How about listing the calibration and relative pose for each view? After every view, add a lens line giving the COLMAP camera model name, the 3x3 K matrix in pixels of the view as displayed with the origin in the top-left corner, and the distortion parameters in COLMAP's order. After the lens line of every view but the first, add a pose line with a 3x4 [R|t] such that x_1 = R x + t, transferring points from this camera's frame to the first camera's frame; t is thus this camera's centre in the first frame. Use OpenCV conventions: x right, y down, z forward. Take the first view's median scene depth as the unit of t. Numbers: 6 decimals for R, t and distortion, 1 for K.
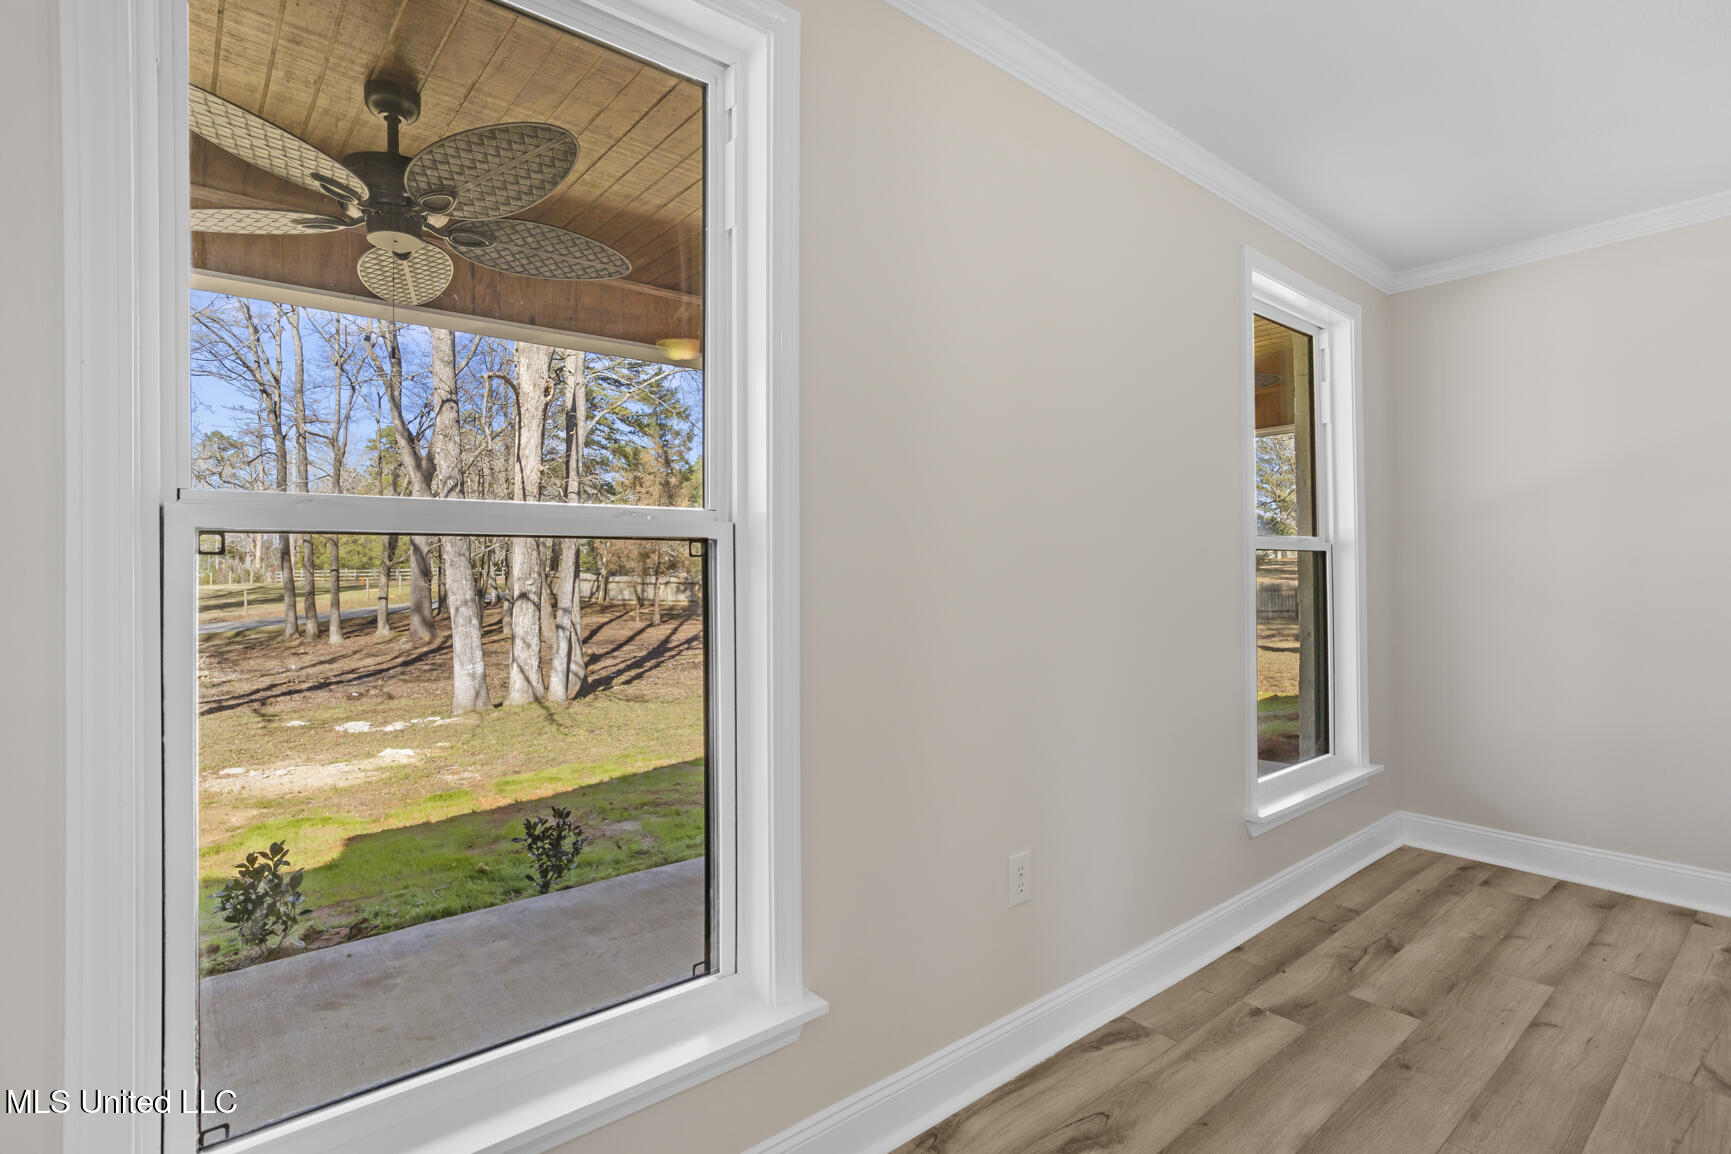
lens RADIAL K [[839.6, 0, 865.5], [0, 839.6, 577.0], [0, 0, 1]] dist [0.003058, 0.000409]
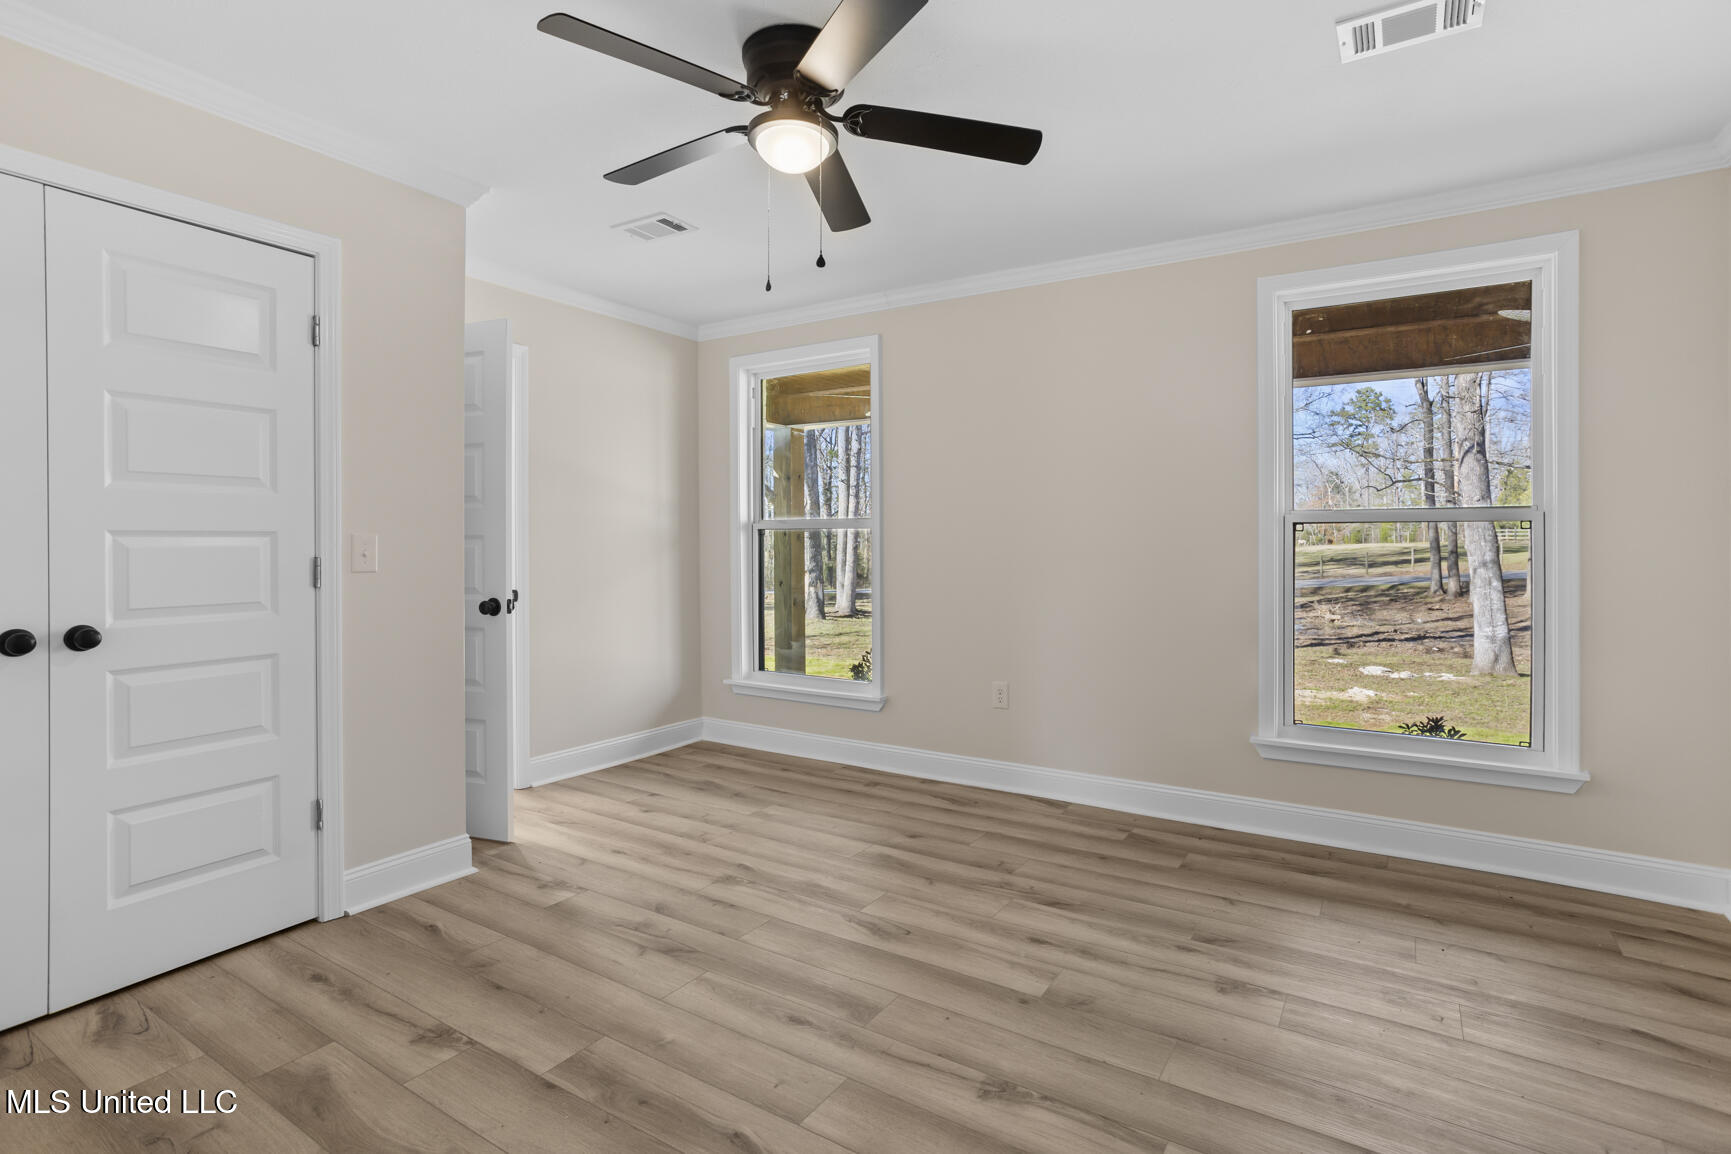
lens RADIAL K [[859.9, 0, 866.5], [0, 859.9, 539.0], [0, 0, 1]] dist [0.002999, 0.000649]
pose [[0.277650, 0.002715, -0.960678, 0.299895], [0.000441, 0.999996, 0.002953, -0.002101], [0.960682, -0.001243, 0.277648, 0.020250]]
